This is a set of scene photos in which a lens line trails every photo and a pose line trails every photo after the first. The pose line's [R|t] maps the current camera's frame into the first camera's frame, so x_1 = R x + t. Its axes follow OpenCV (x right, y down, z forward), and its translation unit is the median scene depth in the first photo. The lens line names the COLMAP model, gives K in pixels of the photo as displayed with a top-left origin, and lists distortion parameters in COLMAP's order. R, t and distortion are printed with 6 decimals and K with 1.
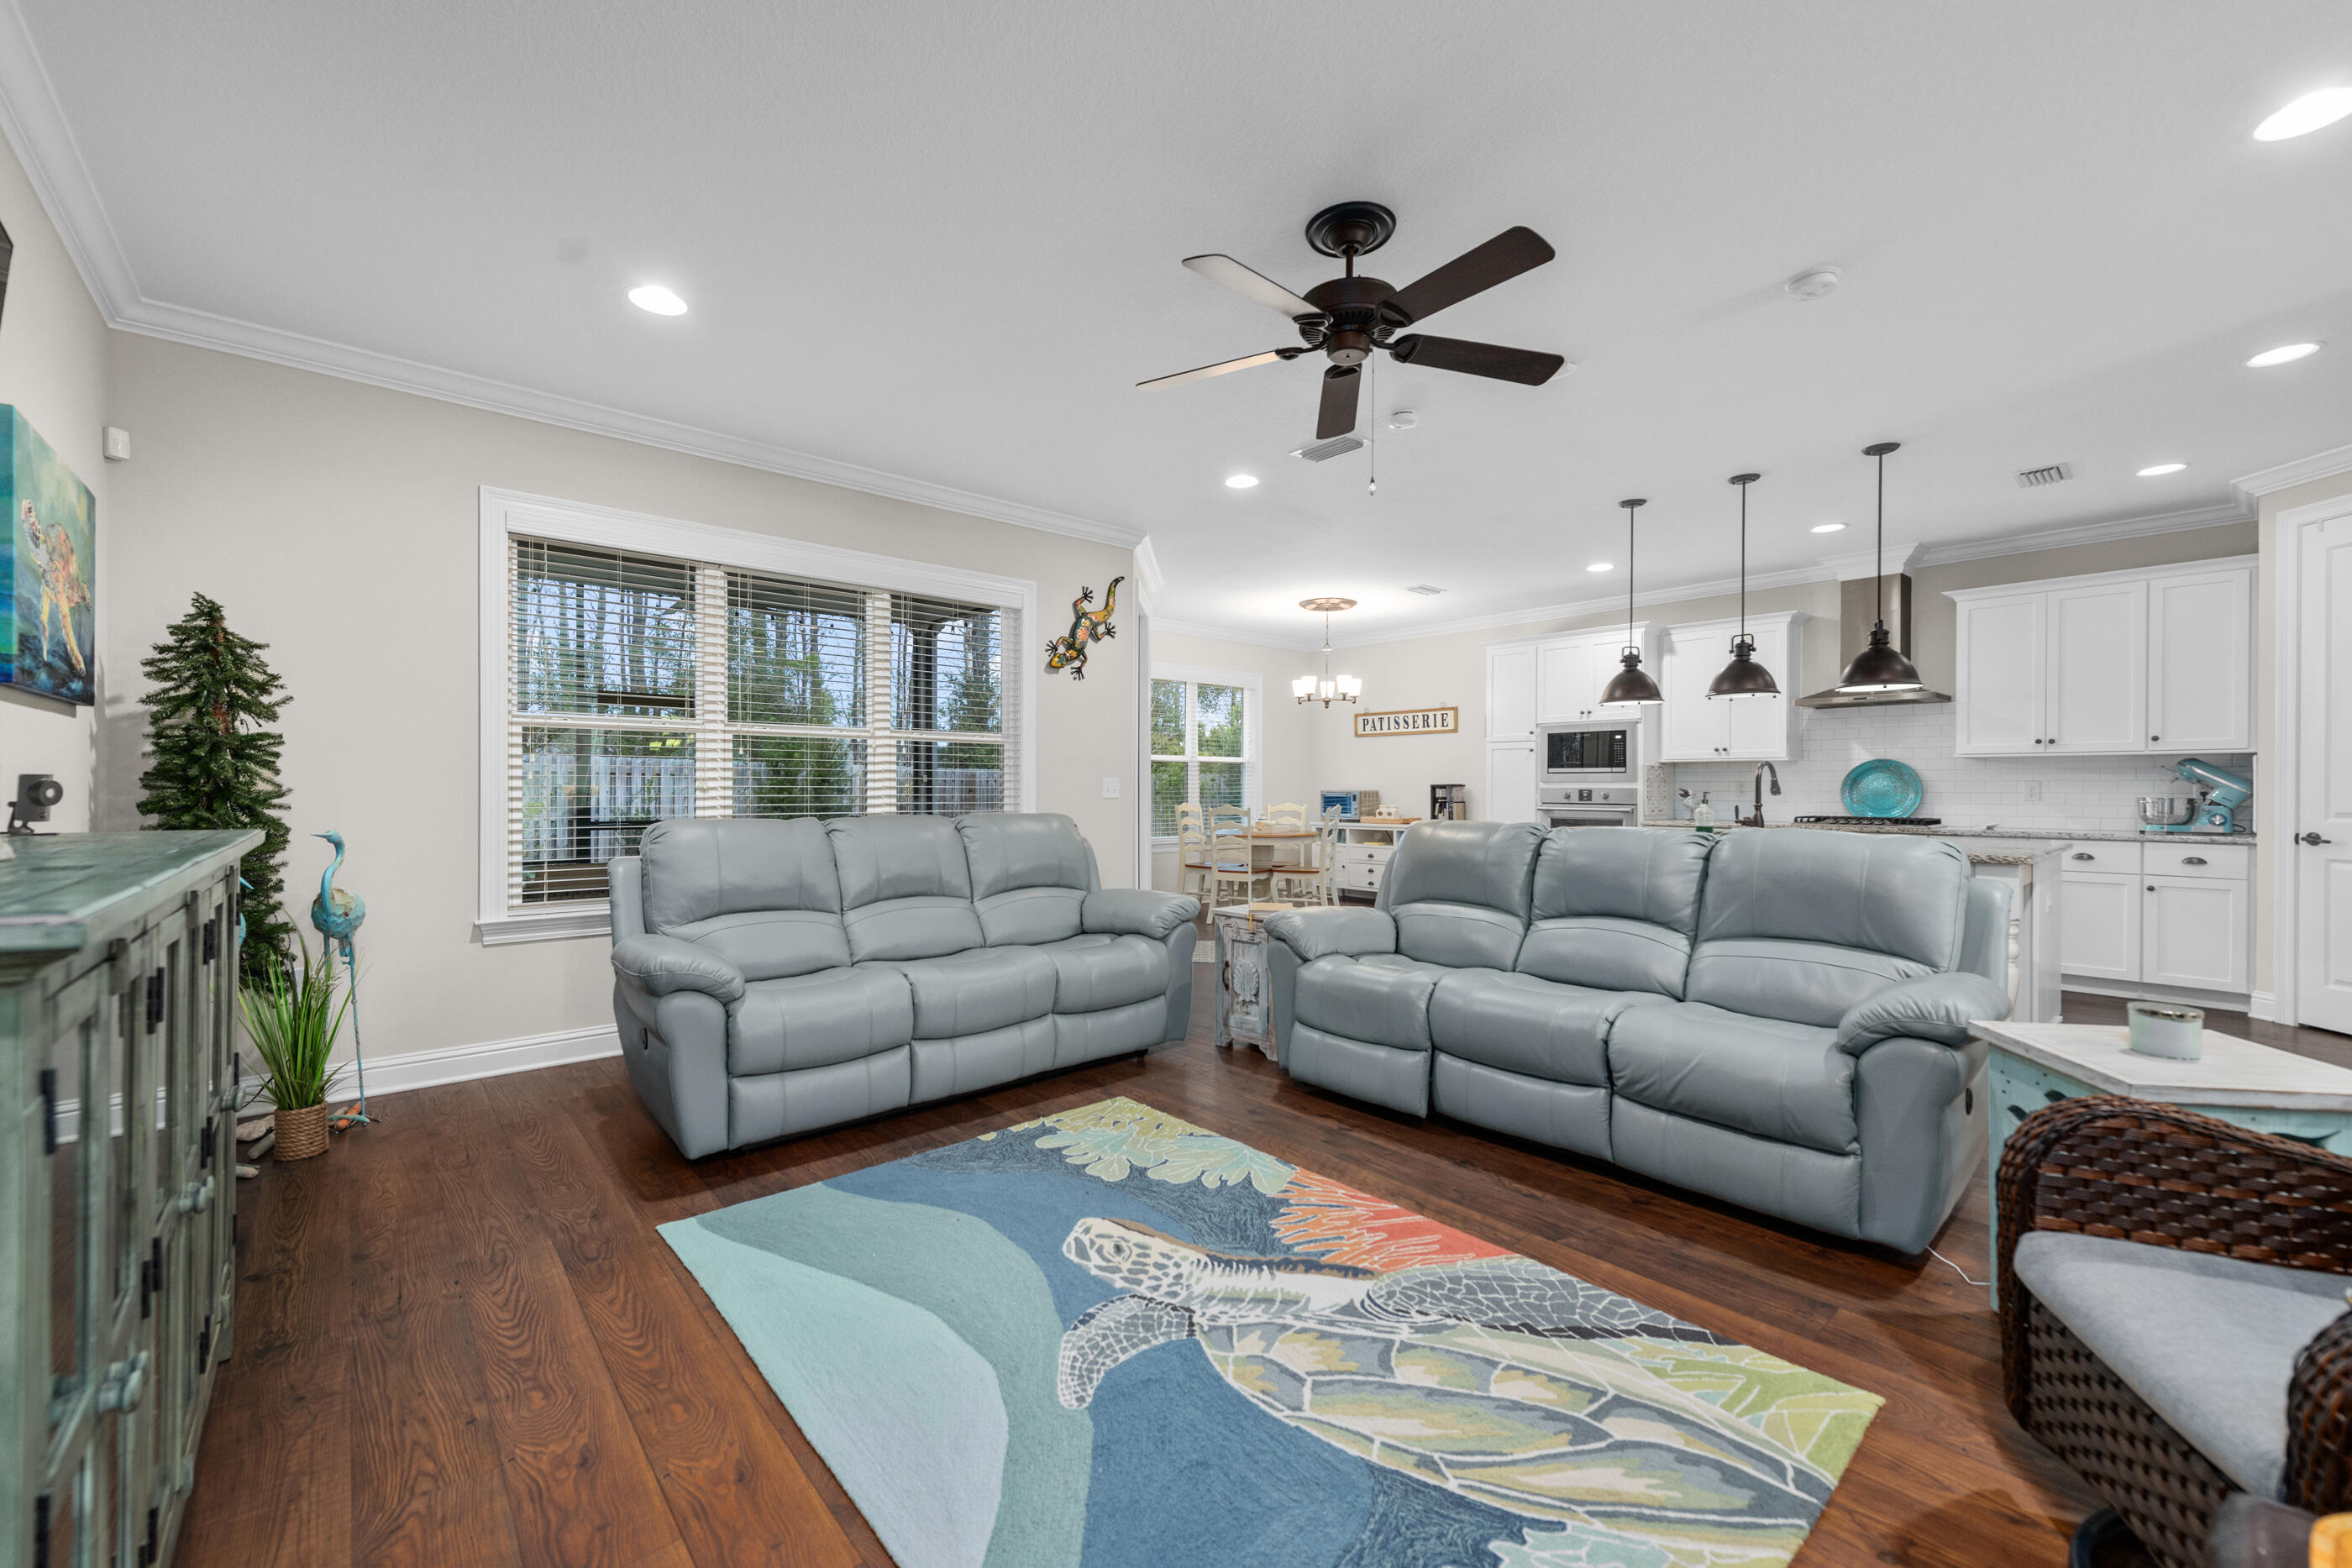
lens RADIAL K [[944.2, 0, 1171.2], [0, 944.2, 794.9], [0, 0, 1]] dist [0.003001, 0.000309]
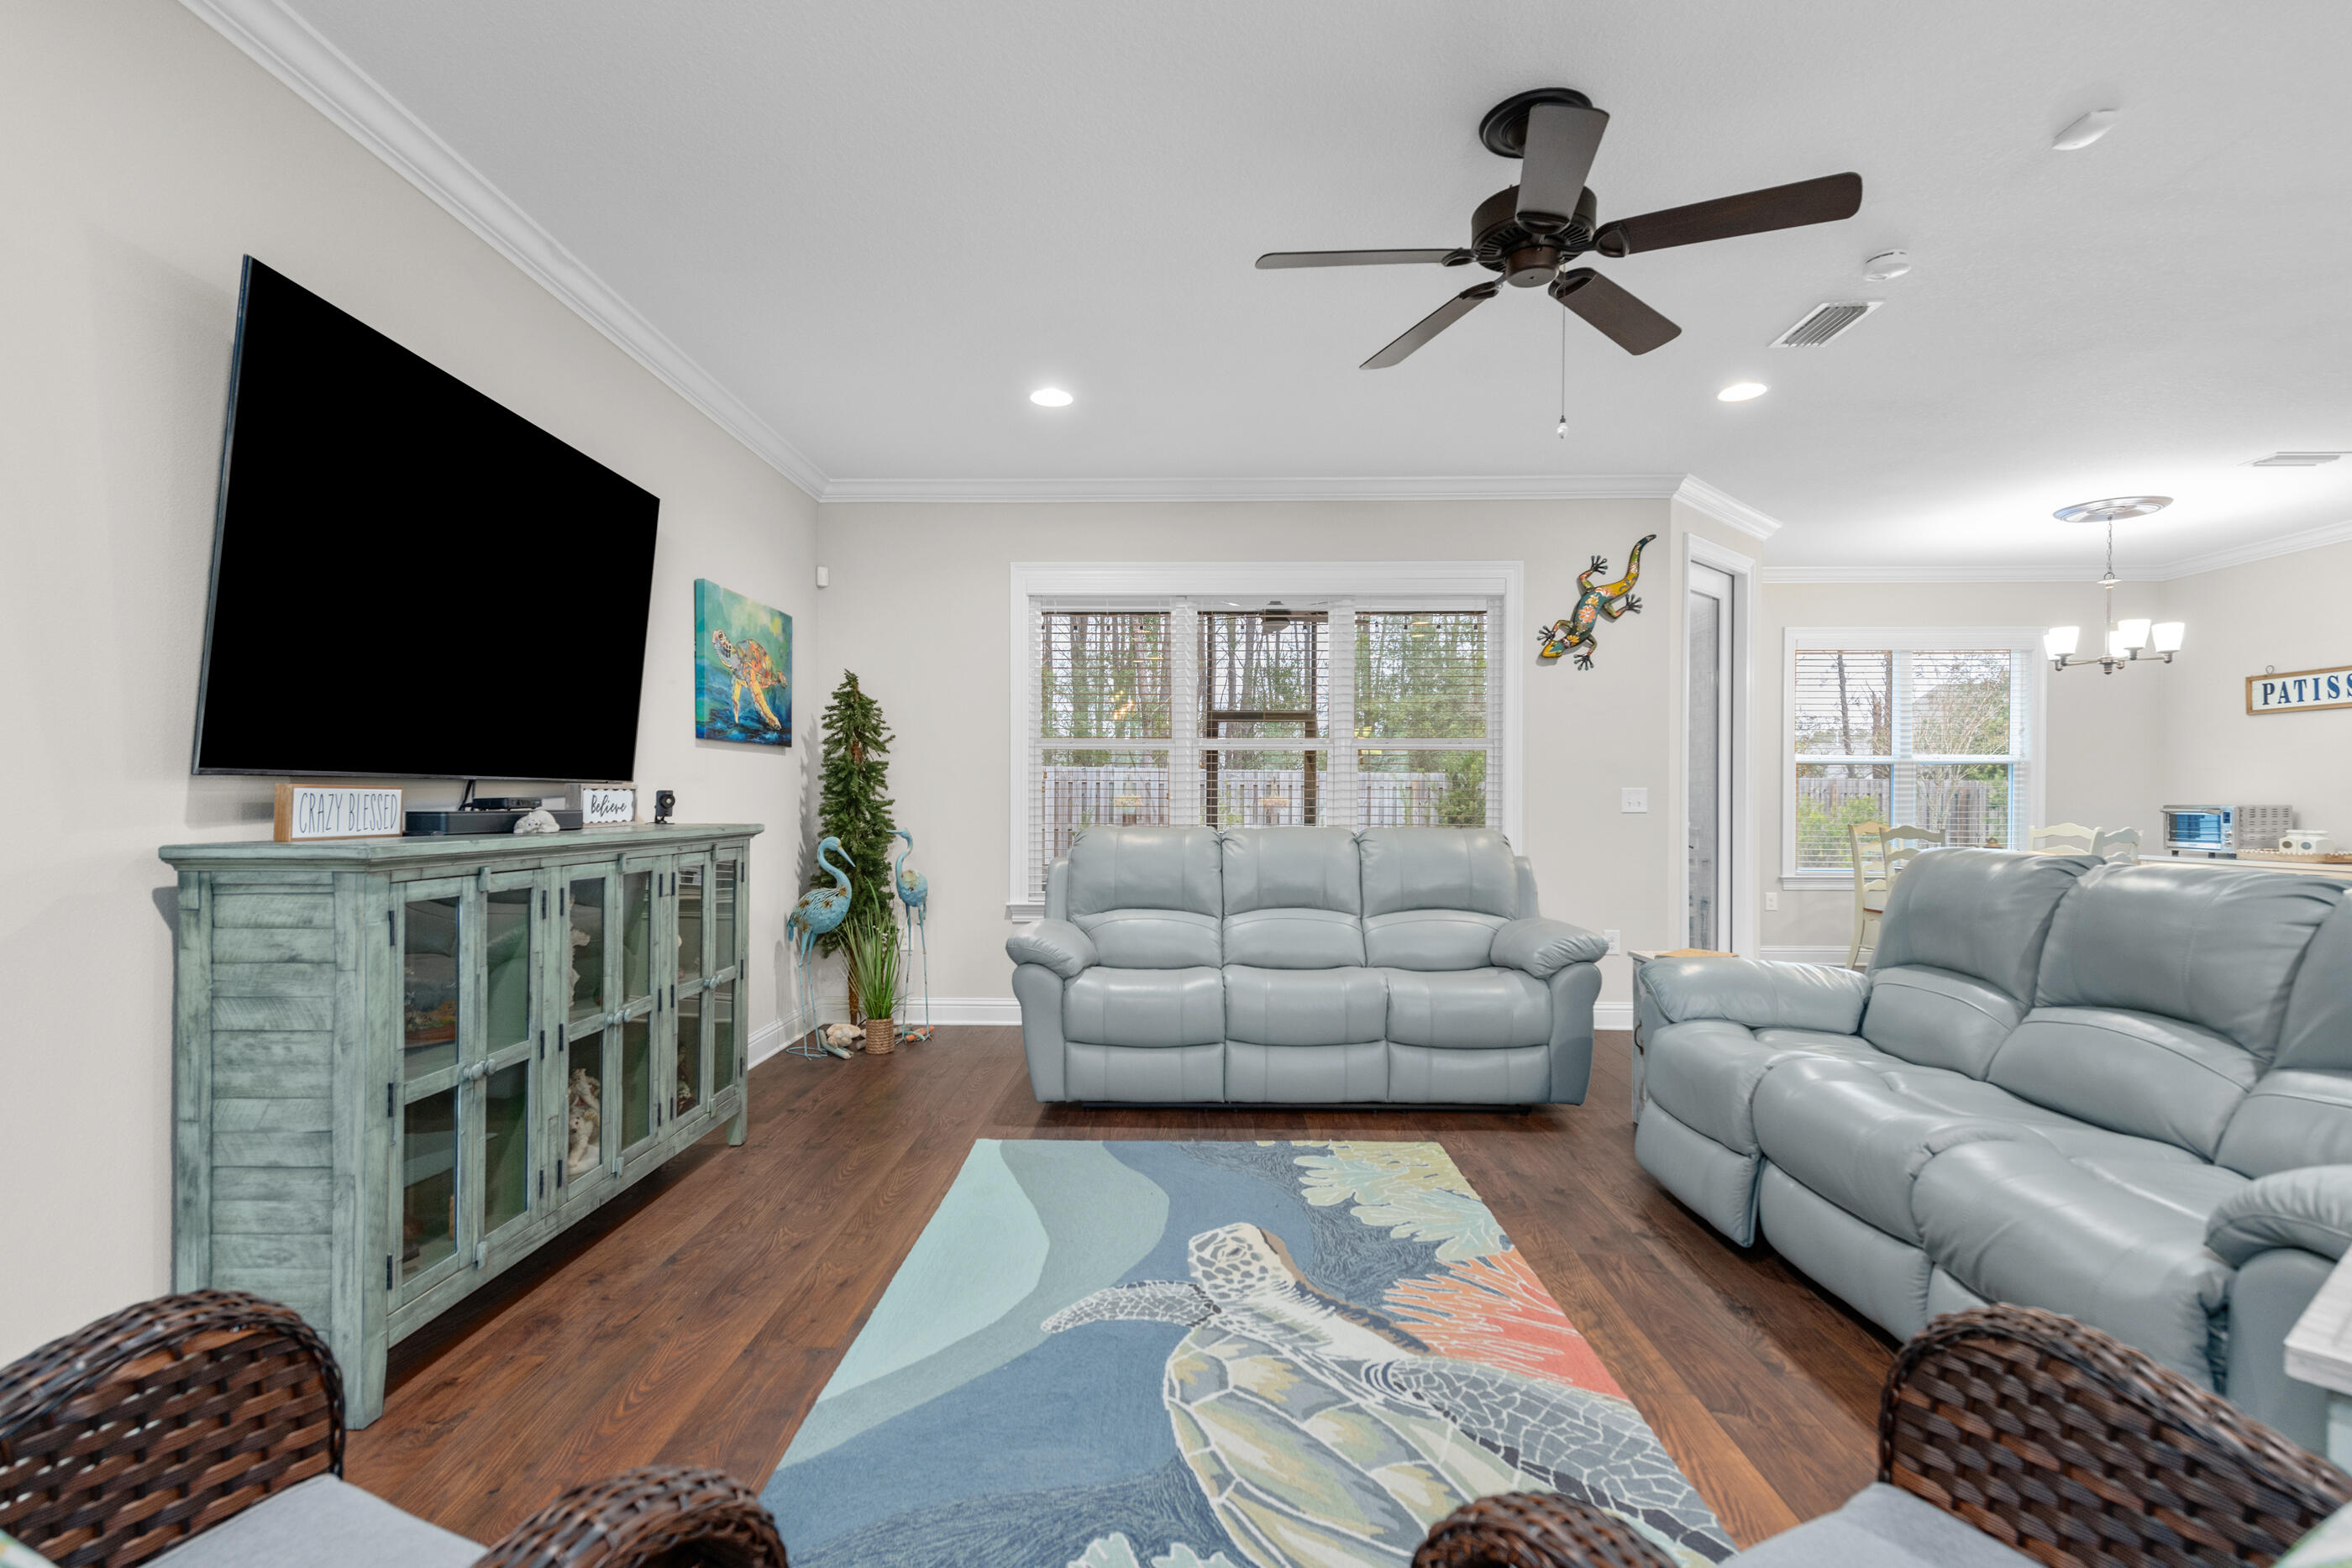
lens RADIAL K [[1099.1, 0, 1157.9], [0, 1099.1, 814.9], [0, 0, 1]] dist [0.011595, -0.003962]
pose [[0.735032, 0.010741, -0.677948, 0.411794], [-0.006157, 0.999939, 0.009166, -0.000917], [0.678005, -0.002563, 0.735053, 0.042629]]
